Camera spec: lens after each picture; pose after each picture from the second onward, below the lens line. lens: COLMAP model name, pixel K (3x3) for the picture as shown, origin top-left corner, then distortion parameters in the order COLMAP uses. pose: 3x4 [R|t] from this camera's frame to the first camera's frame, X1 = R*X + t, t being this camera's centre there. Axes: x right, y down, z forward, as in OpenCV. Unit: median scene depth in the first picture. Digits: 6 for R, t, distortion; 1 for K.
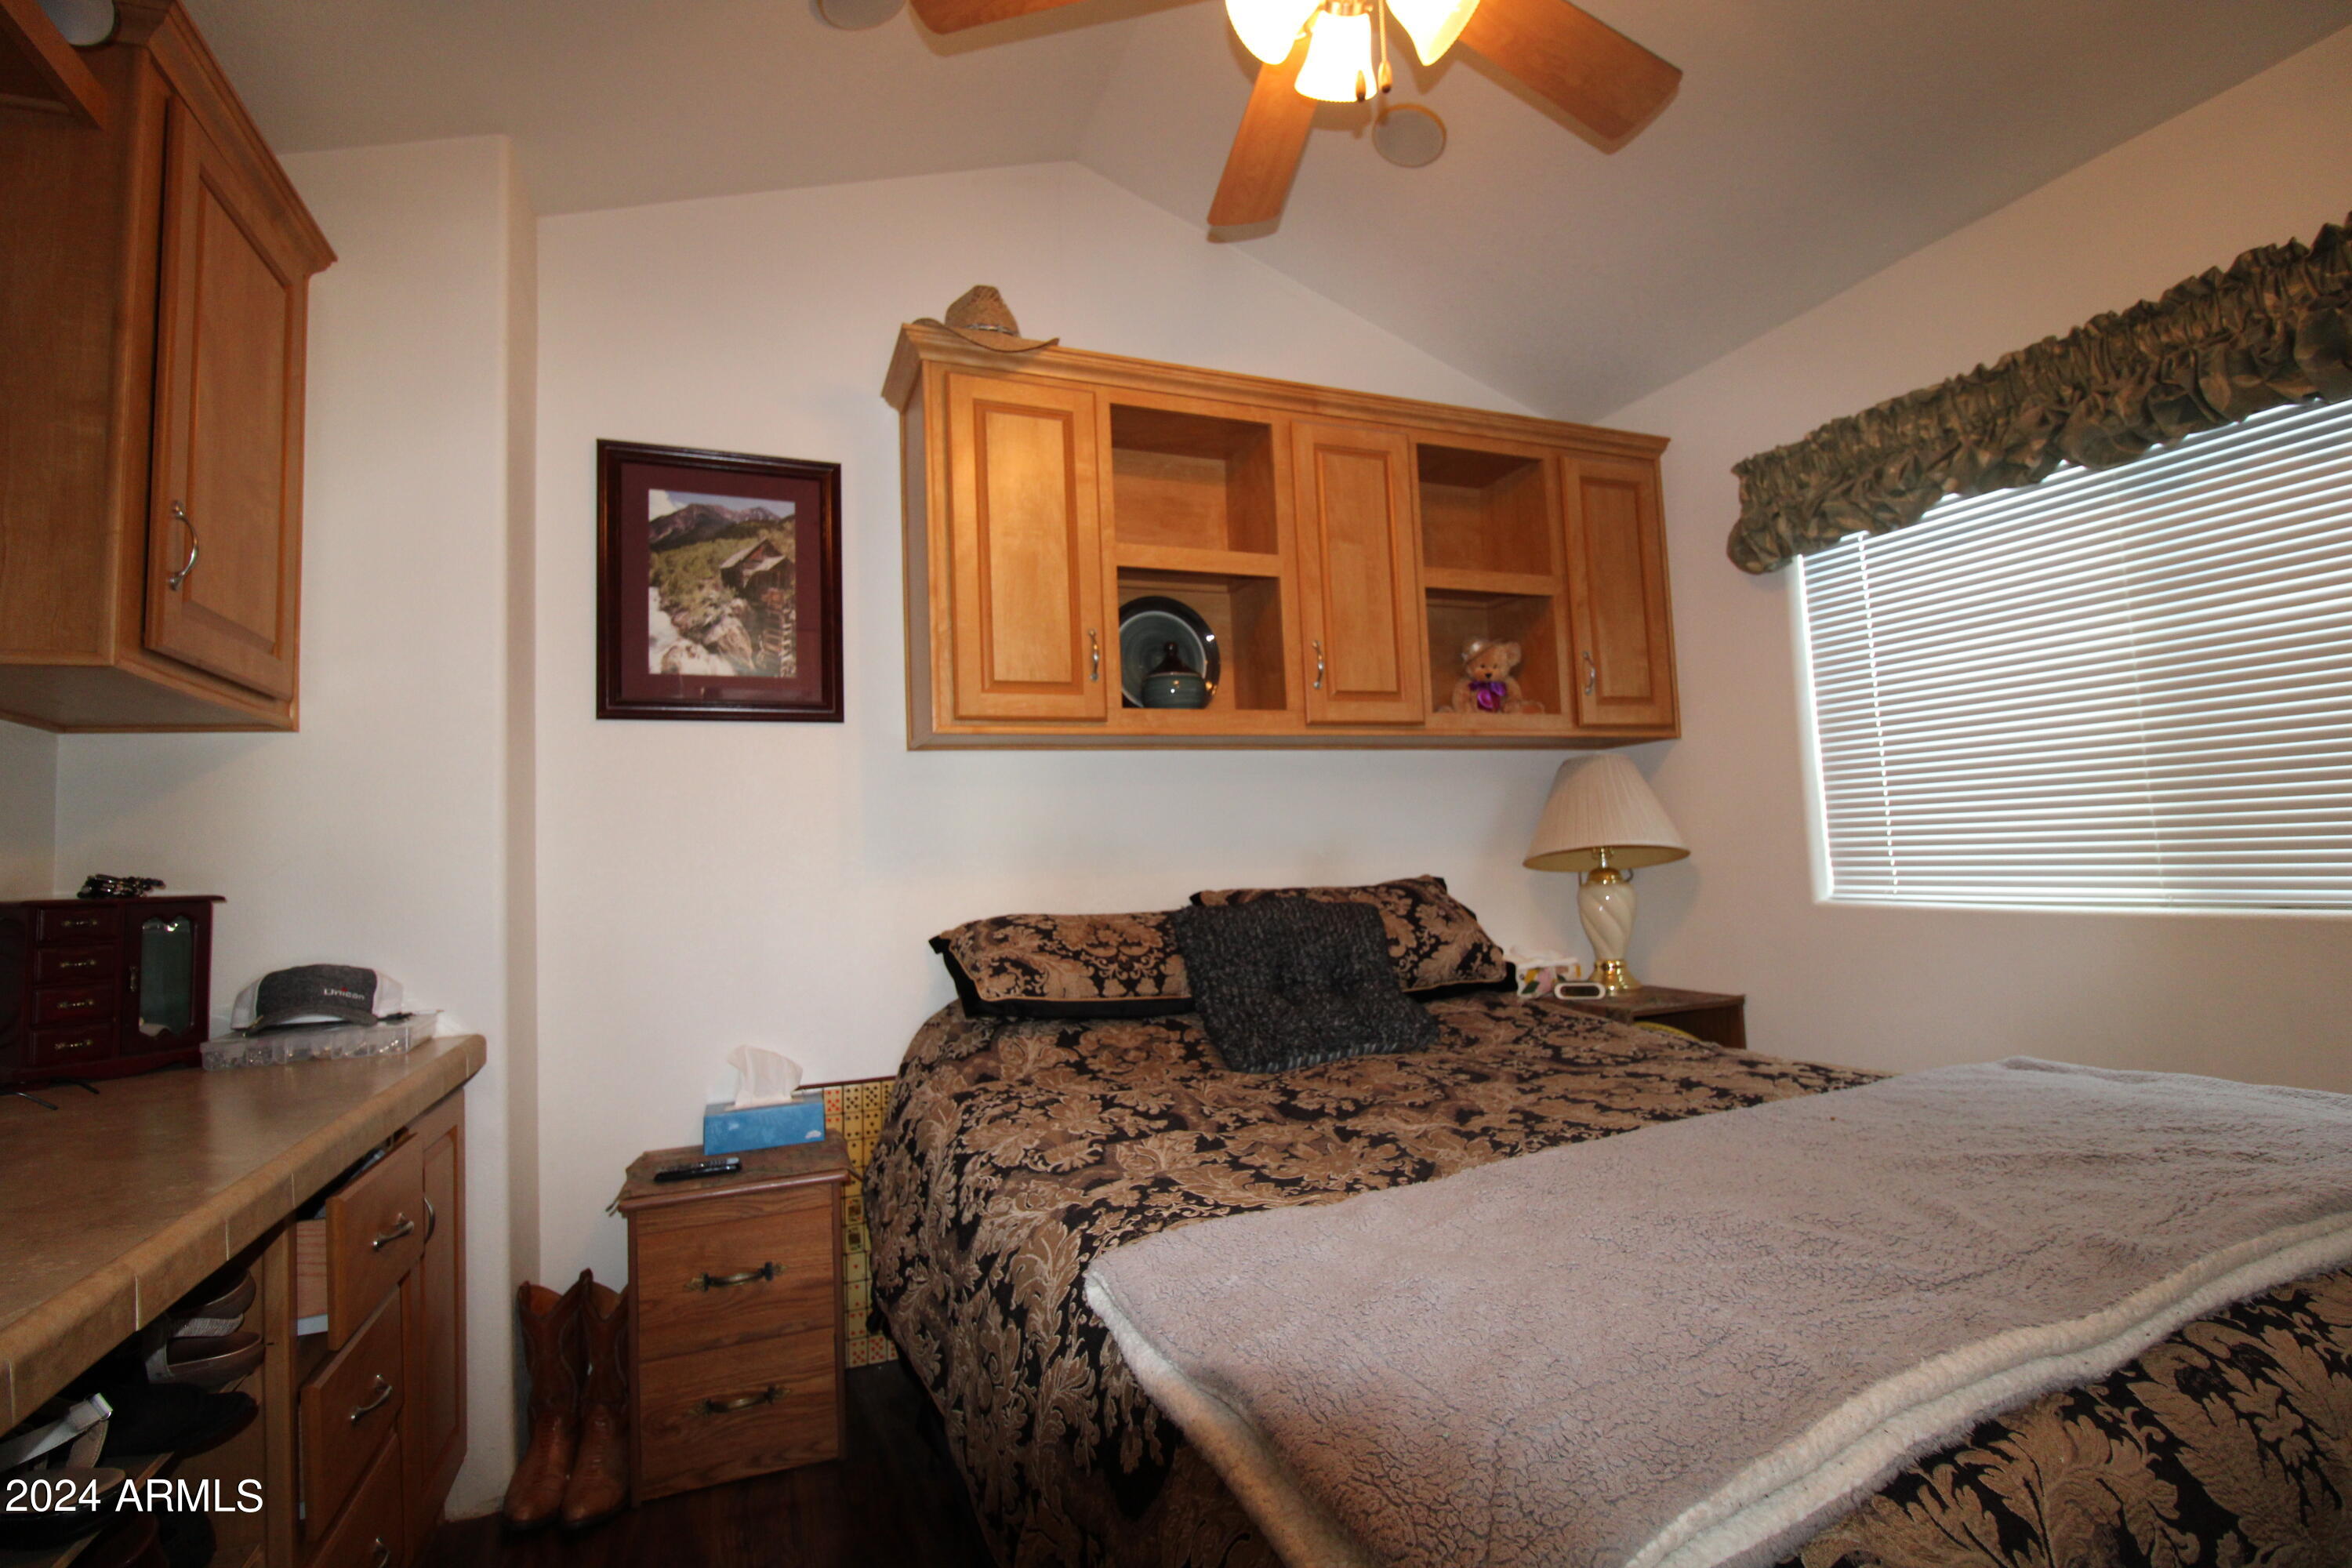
lens RADIAL K [[1073.2, 0, 1185.5], [0, 1073.2, 788.7], [0, 0, 1]] dist [-0.000900, -0.013076]
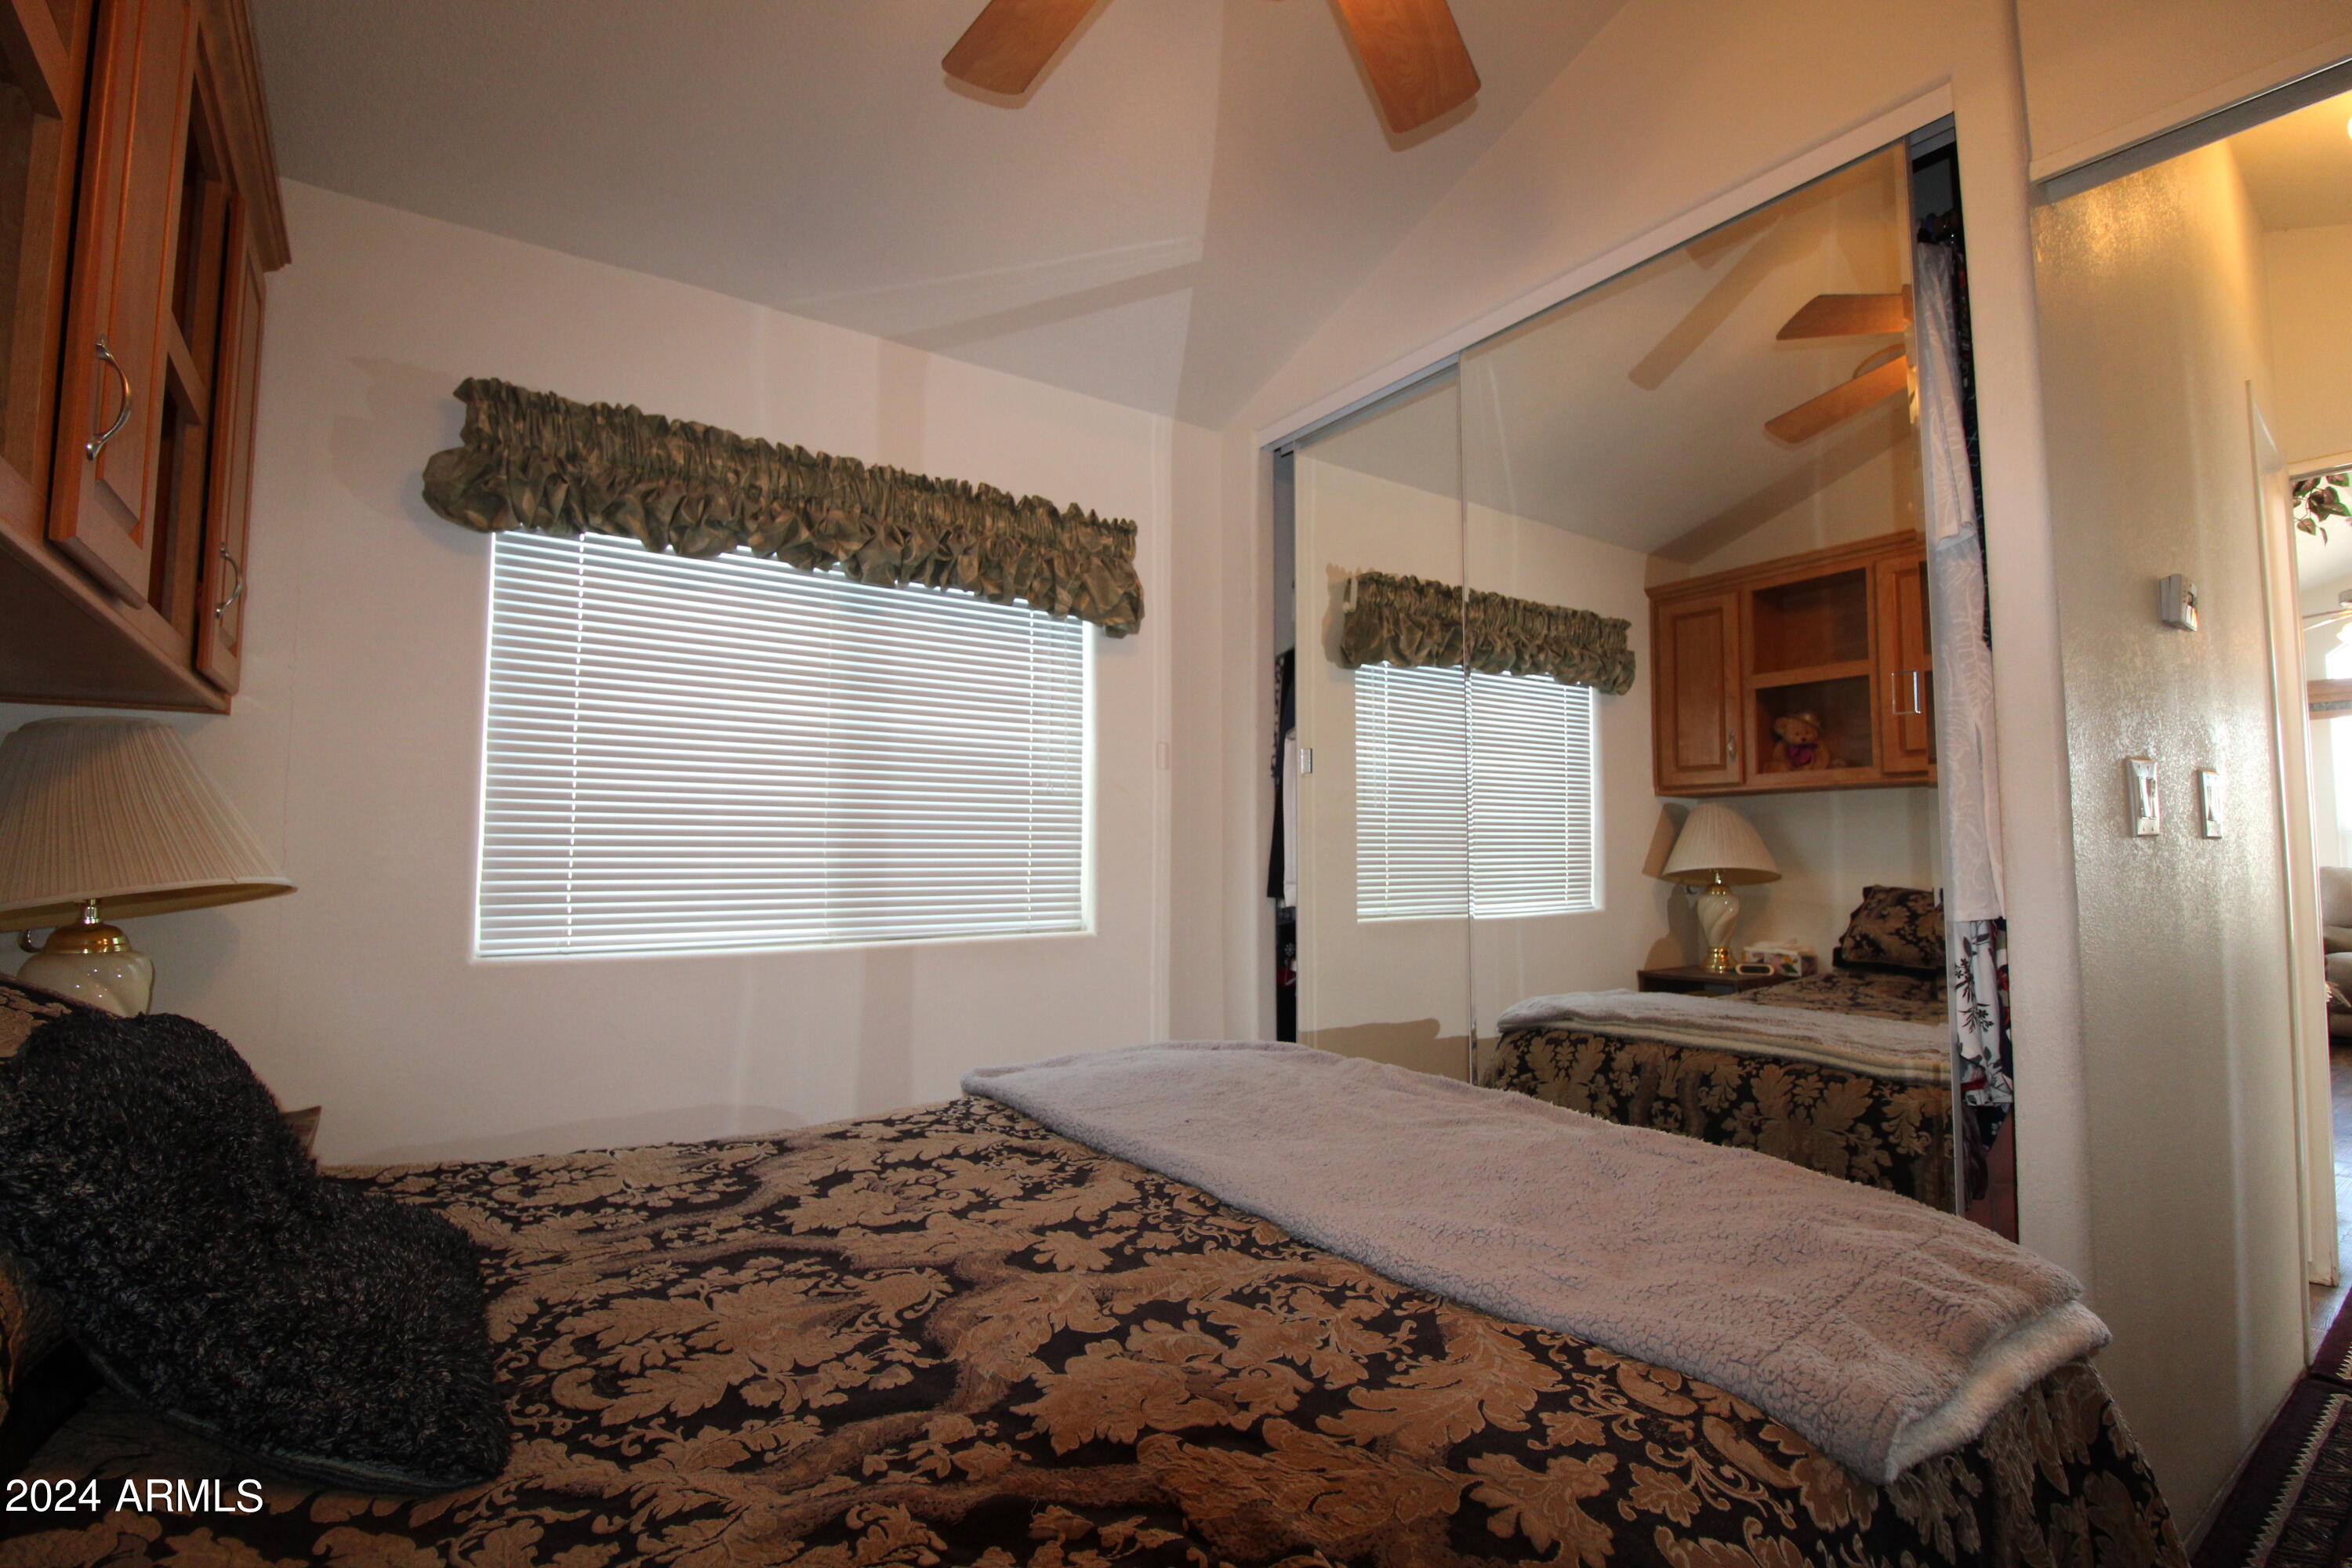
lens RADIAL K [[1073.2, 0, 1185.5], [0, 1073.2, 788.7], [0, 0, 1]] dist [-0.000900, -0.013076]
pose [[-0.215131, 0.106852, 0.970722, -0.352488], [-0.049661, 0.991513, -0.120146, 0.057686], [-0.975322, -0.074055, -0.207999, 0.789533]]
